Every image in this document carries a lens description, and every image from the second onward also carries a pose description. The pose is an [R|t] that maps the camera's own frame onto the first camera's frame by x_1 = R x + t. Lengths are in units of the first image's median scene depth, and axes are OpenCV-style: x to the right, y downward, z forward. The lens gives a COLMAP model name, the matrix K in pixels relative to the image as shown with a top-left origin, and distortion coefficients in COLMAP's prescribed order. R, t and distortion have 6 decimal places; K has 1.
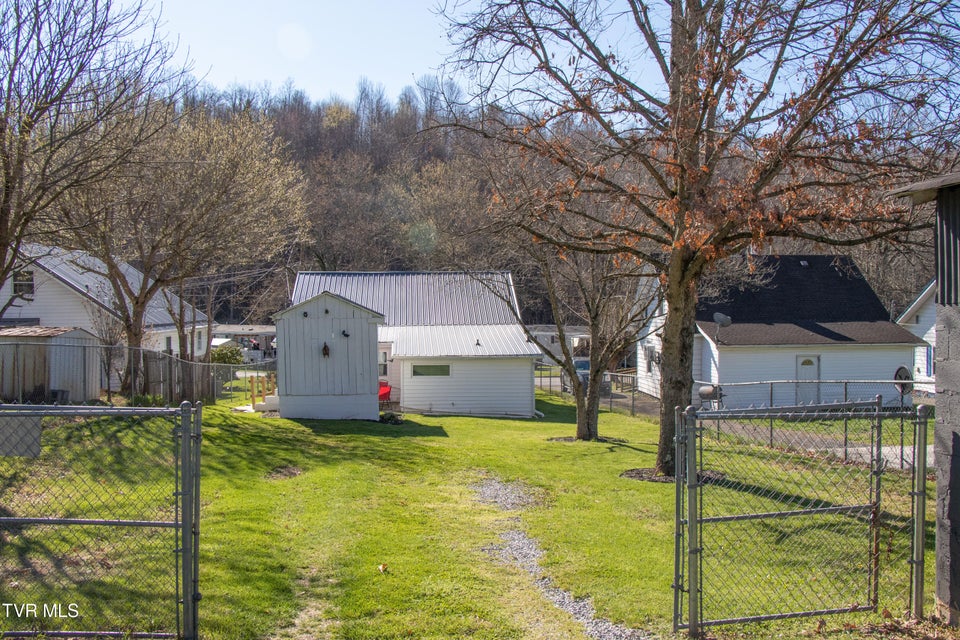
lens RADIAL K [[892.8, 0, 480.0], [0, 892.8, 320.0], [0, 0, 1]] dist [-0.003729, -0.001676]
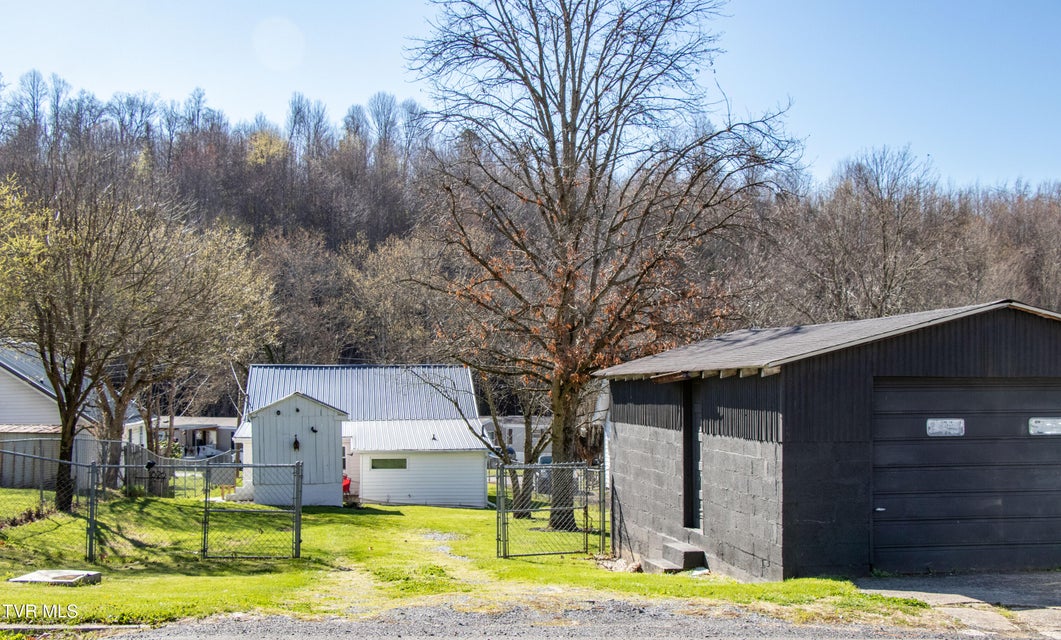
lens RADIAL K [[1202.7, 0, 531.2], [0, 1202.7, 387.8], [0, 0, 1]] dist [0.011301, 0.011152]
pose [[0.997776, 0.001721, 0.066640, 0.017446], [-0.000684, 0.999878, -0.015594, -0.010981], [-0.066659, 0.015514, 0.997655, -0.422365]]
